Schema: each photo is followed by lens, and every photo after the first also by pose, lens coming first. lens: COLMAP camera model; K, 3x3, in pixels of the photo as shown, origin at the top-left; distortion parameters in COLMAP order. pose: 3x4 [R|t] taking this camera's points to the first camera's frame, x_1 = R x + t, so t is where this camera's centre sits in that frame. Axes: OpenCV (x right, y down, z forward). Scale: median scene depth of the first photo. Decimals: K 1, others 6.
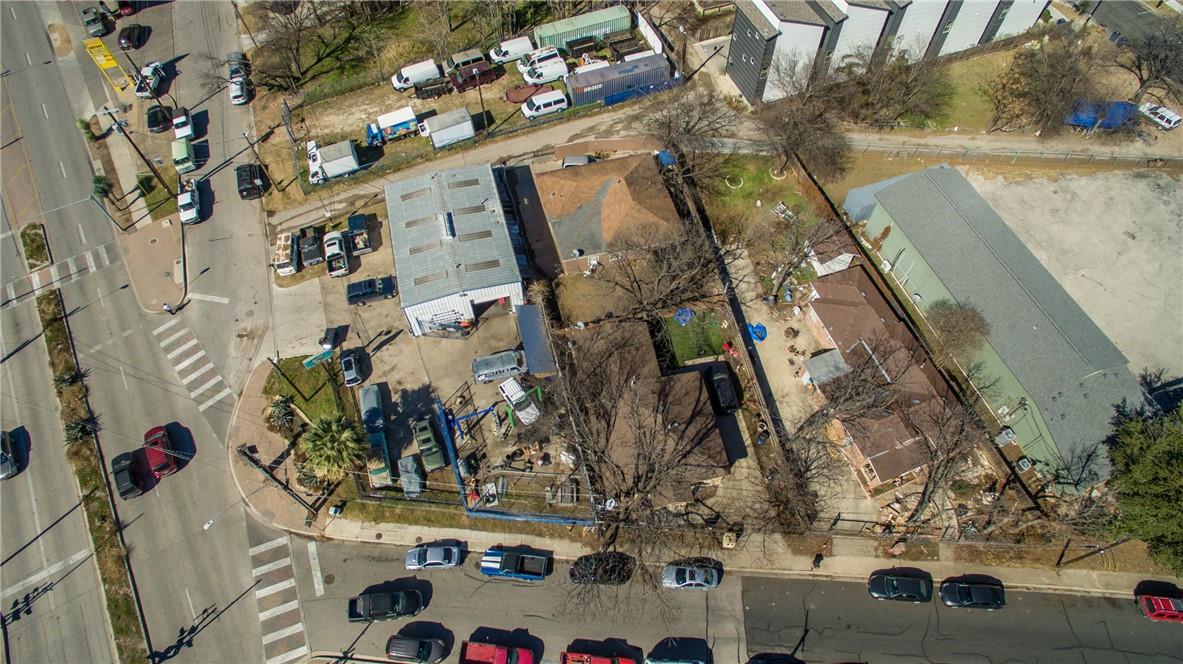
lens RADIAL K [[690.6, 0, 591.5], [0, 690.6, 332.0], [0, 0, 1]] dist [-0.121794, 0.087912]
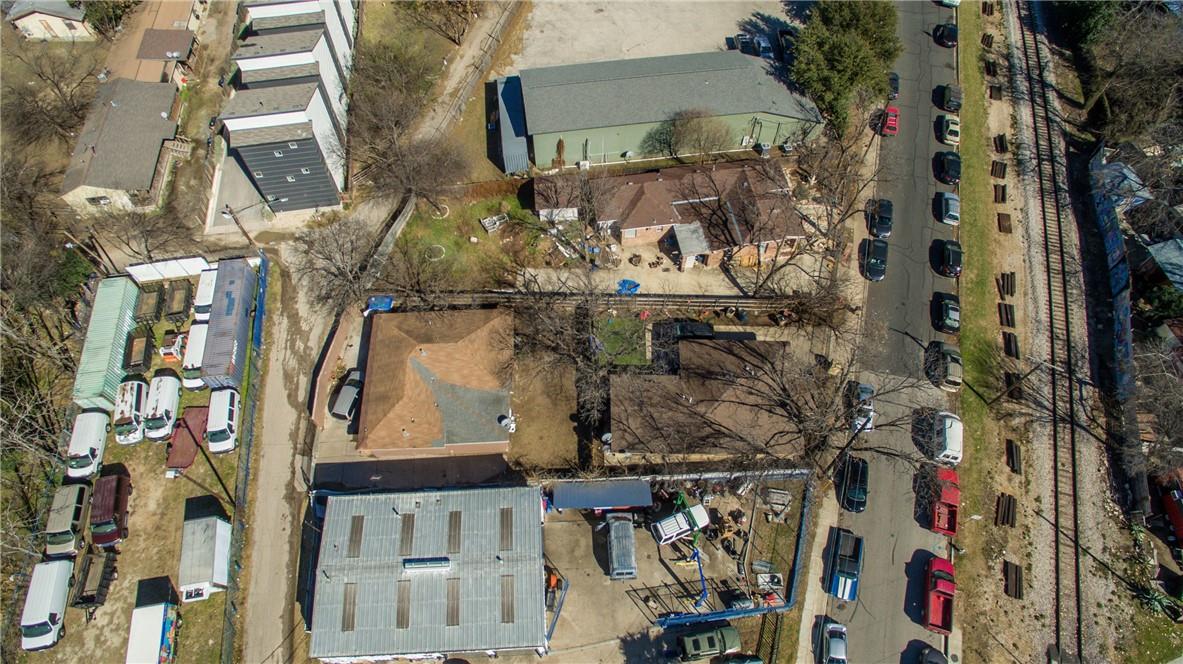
lens RADIAL K [[690.6, 0, 591.5], [0, 690.6, 332.0], [0, 0, 1]] dist [-0.121794, 0.087912]
pose [[0.205722, -0.832670, 0.514140, -0.345672], [0.831453, 0.425797, 0.356907, -0.381287], [-0.516105, 0.354060, 0.779921, 0.272849]]
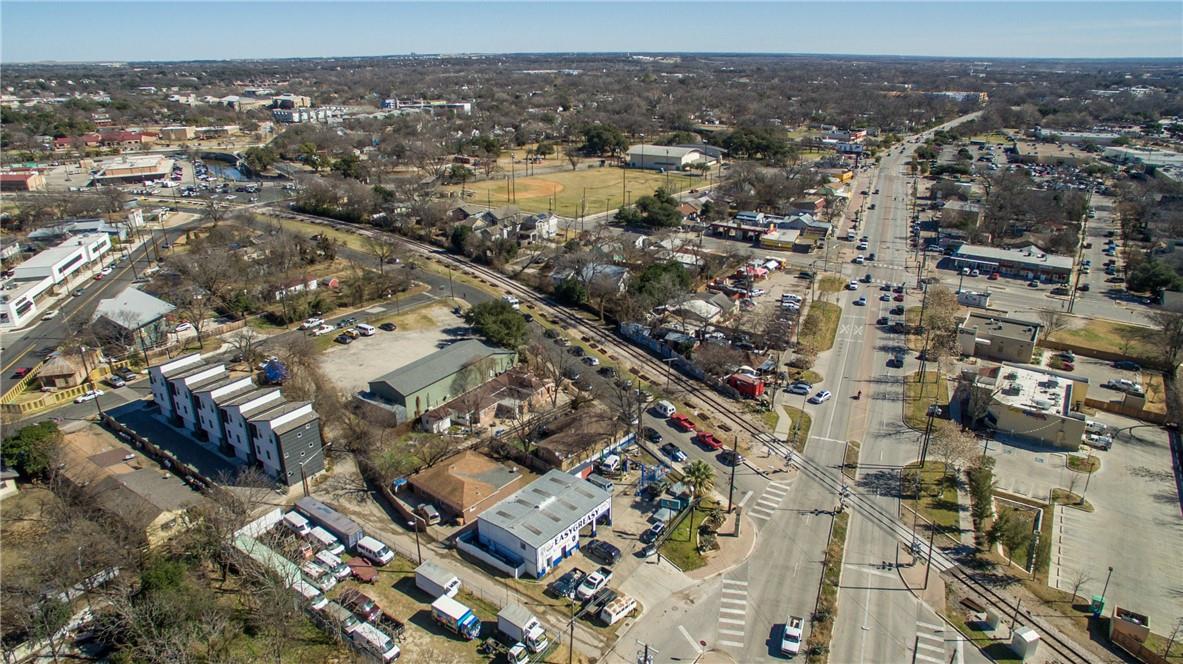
lens RADIAL K [[744.8, 0, 591.5], [0, 744.8, 332.0], [0, 0, 1]] dist [-0.102538, 0.000843]
pose [[-0.575429, -0.288149, 0.765410, -1.387204], [0.698856, 0.312900, 0.643190, -1.230546], [-0.424831, 0.905021, 0.021323, 0.618671]]
